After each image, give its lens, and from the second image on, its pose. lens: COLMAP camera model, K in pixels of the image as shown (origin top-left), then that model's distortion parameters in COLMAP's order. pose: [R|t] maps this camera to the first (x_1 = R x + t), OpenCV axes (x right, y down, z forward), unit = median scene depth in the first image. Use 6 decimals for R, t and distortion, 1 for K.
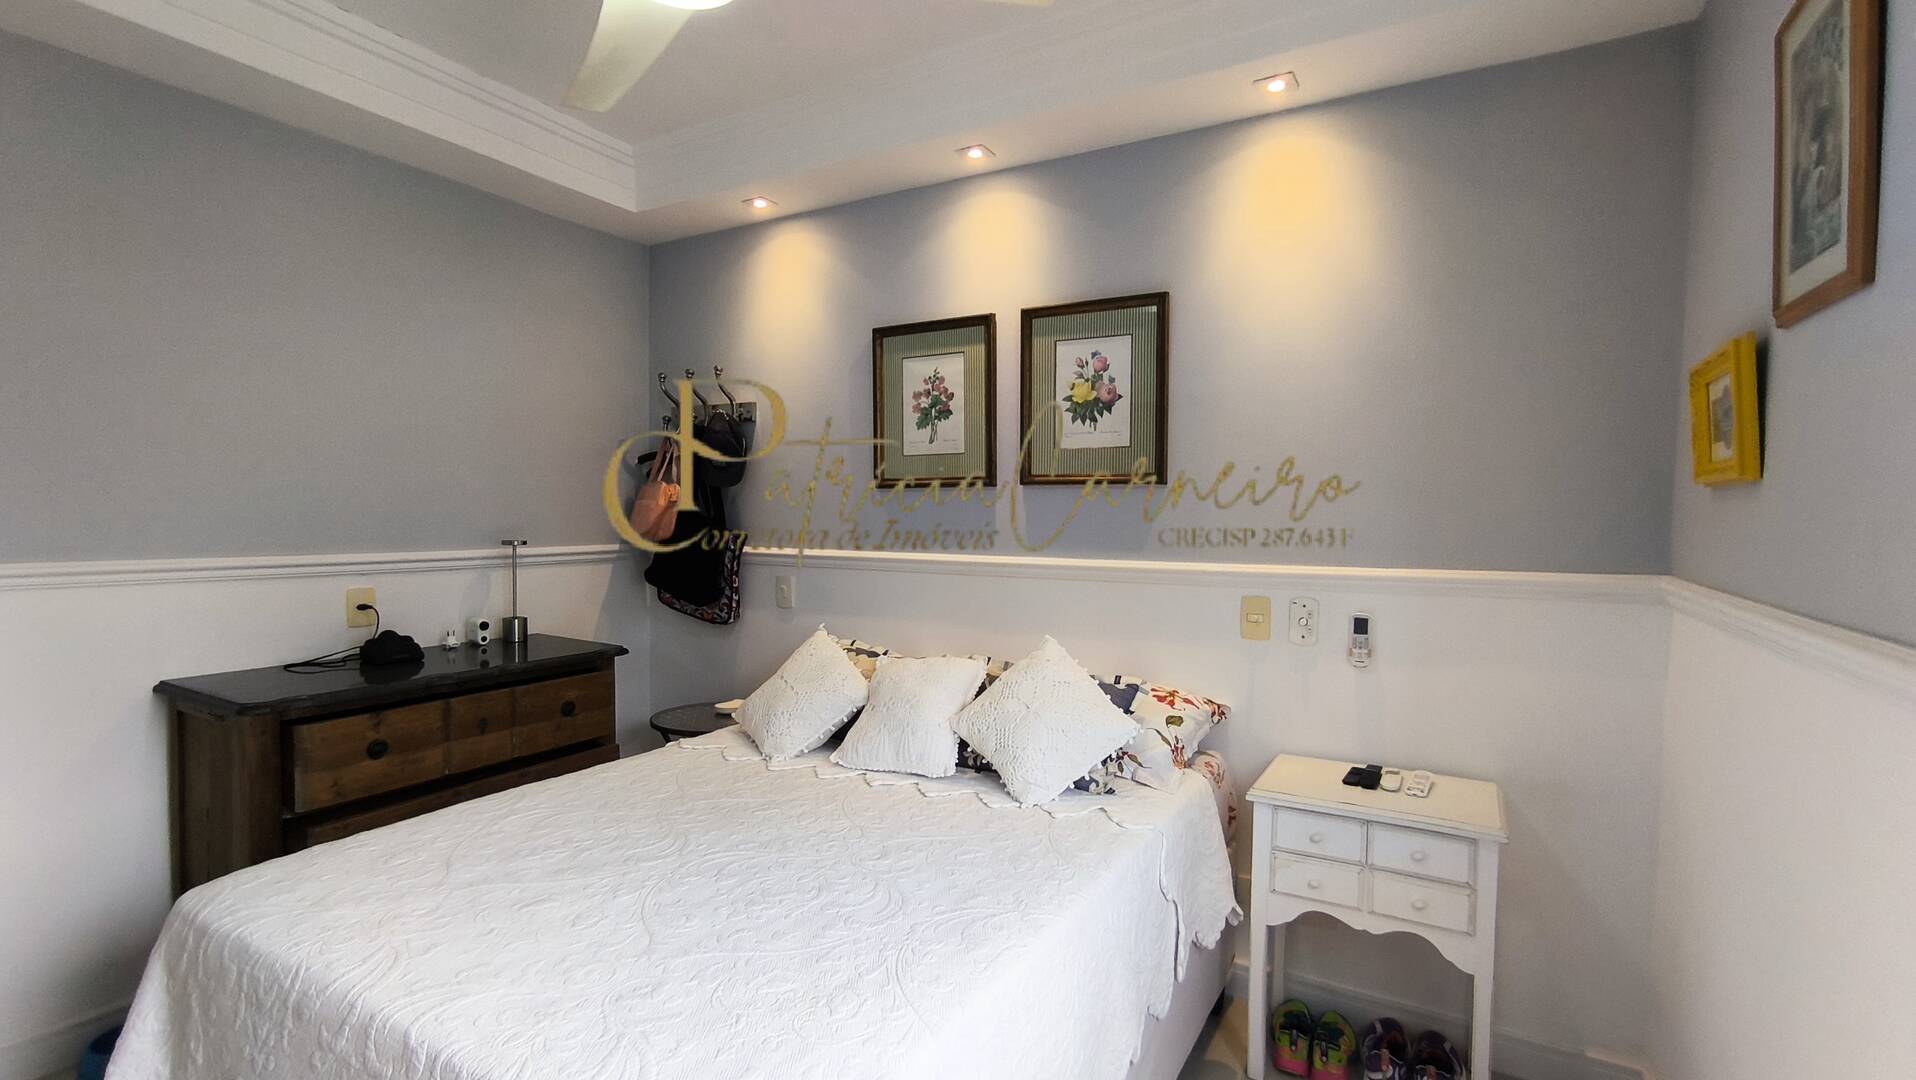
lens RADIAL K [[879.7, 0, 947.7], [0, 879.7, 548.6], [0, 0, 1]] dist [-0.035426, 0.030708]
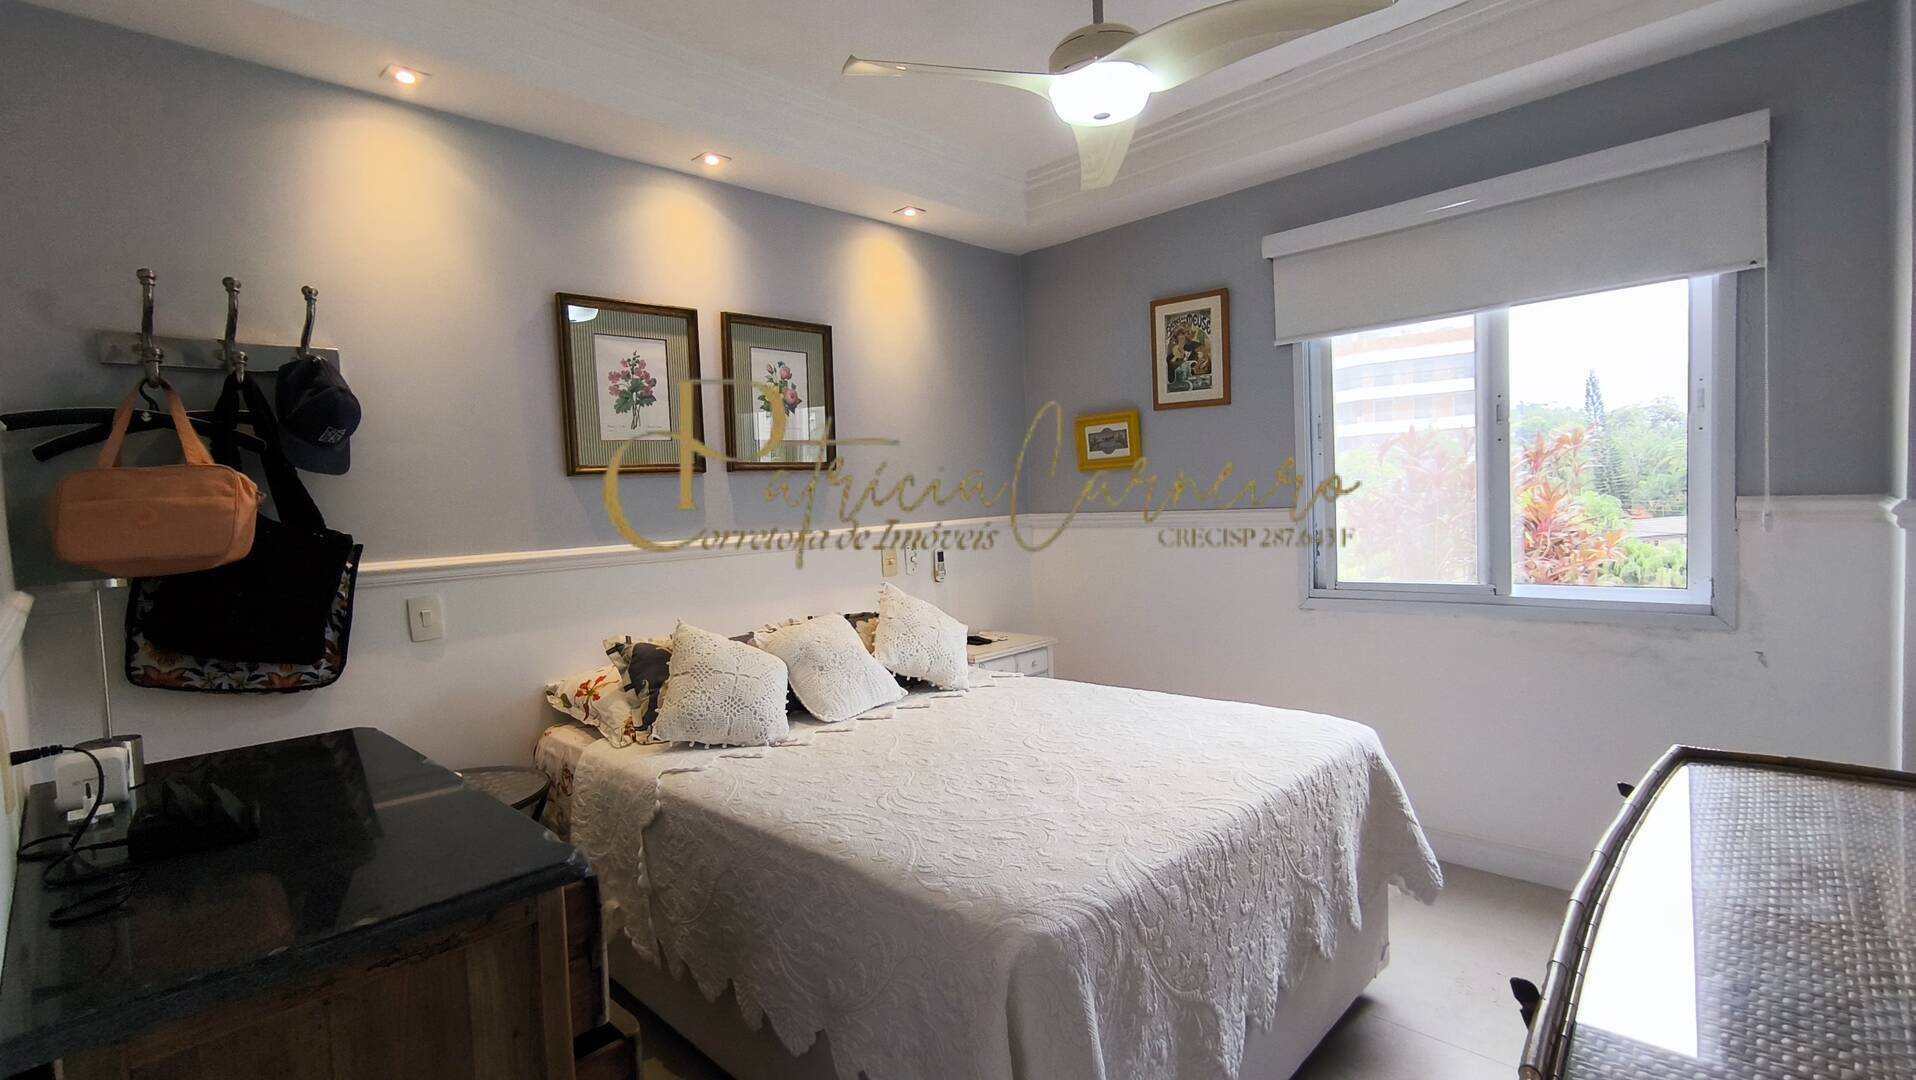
lens RADIAL K [[879.7, 0, 947.7], [0, 879.7, 548.6], [0, 0, 1]] dist [-0.035426, 0.030708]
pose [[0.249475, -0.074672, 0.965498, -0.906296], [0.088741, 0.994590, 0.053993, -0.011380], [-0.964307, 0.072209, 0.254752, 0.456114]]
